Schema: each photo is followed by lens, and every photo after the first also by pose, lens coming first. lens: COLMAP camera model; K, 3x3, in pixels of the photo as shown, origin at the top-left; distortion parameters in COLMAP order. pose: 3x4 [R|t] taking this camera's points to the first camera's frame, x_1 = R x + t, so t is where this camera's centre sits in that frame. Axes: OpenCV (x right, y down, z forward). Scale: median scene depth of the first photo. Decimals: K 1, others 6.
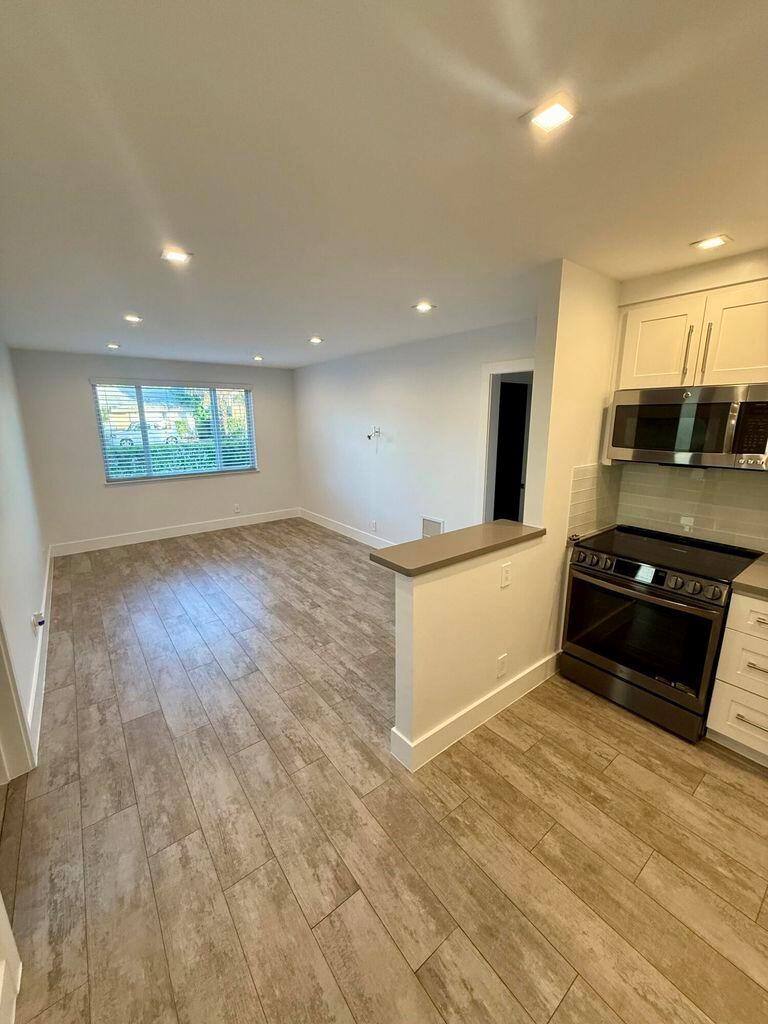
lens RADIAL K [[410.8, 0, 380.7], [0, 410.8, 507.3], [0, 0, 1]] dist [0.001786, 0.000567]
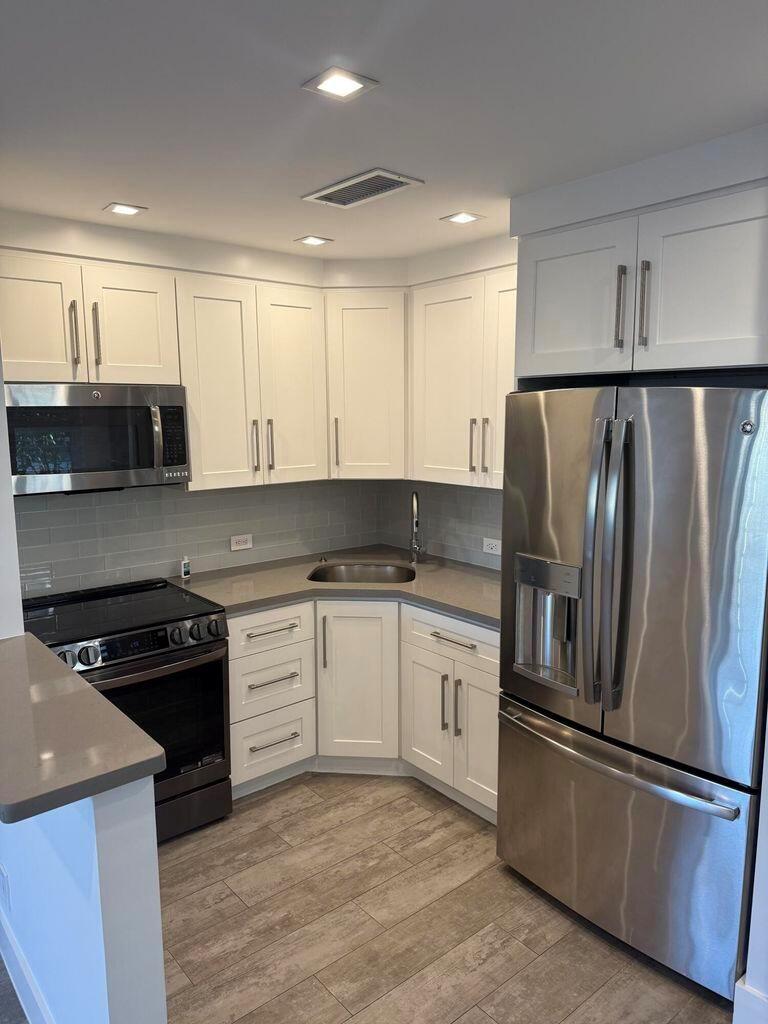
lens RADIAL K [[721.9, 0, 390.5], [0, 721.9, 504.4], [0, 0, 1]] dist [-0.003243, -0.016431]
pose [[-0.030095, -0.136156, 0.990230, -0.574540], [0.238895, 0.960988, 0.139396, -0.140093], [-0.970579, 0.240756, 0.003606, 0.534817]]
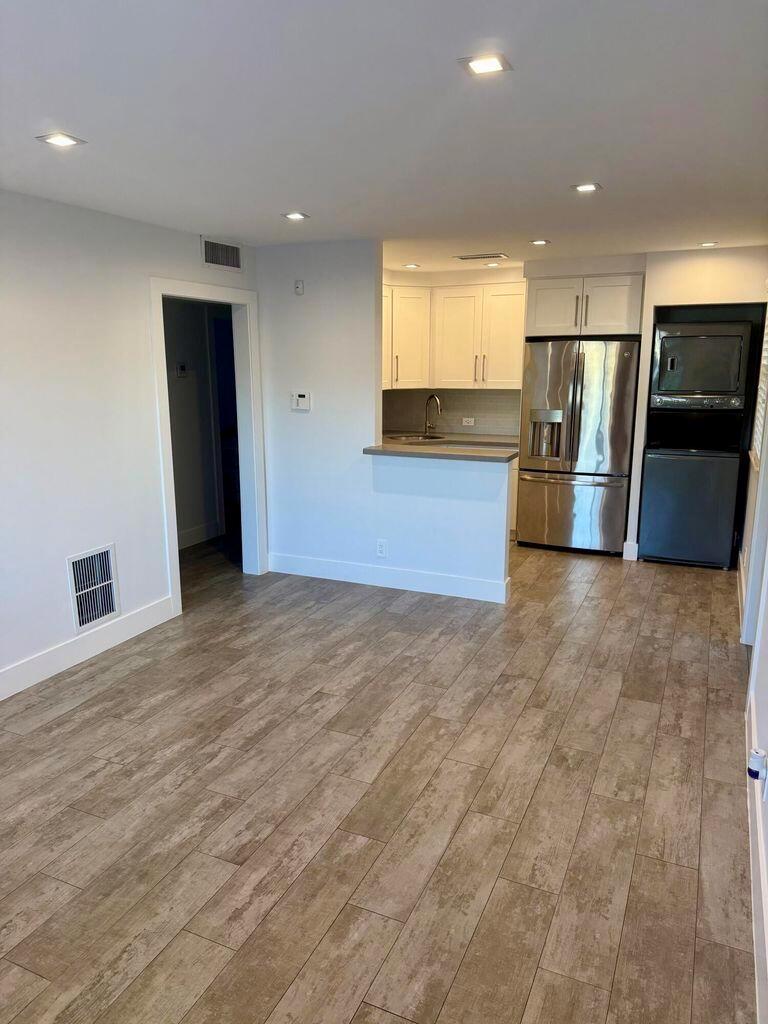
lens RADIAL K [[721.9, 0, 373.3], [0, 721.9, 516.9], [0, 0, 1]] dist [-0.003243, -0.016431]
pose [[-0.463829, -0.183494, 0.866714, -1.625308], [0.206555, 0.928955, 0.307211, -0.439117], [-0.861509, 0.321517, -0.392975, 2.036100]]
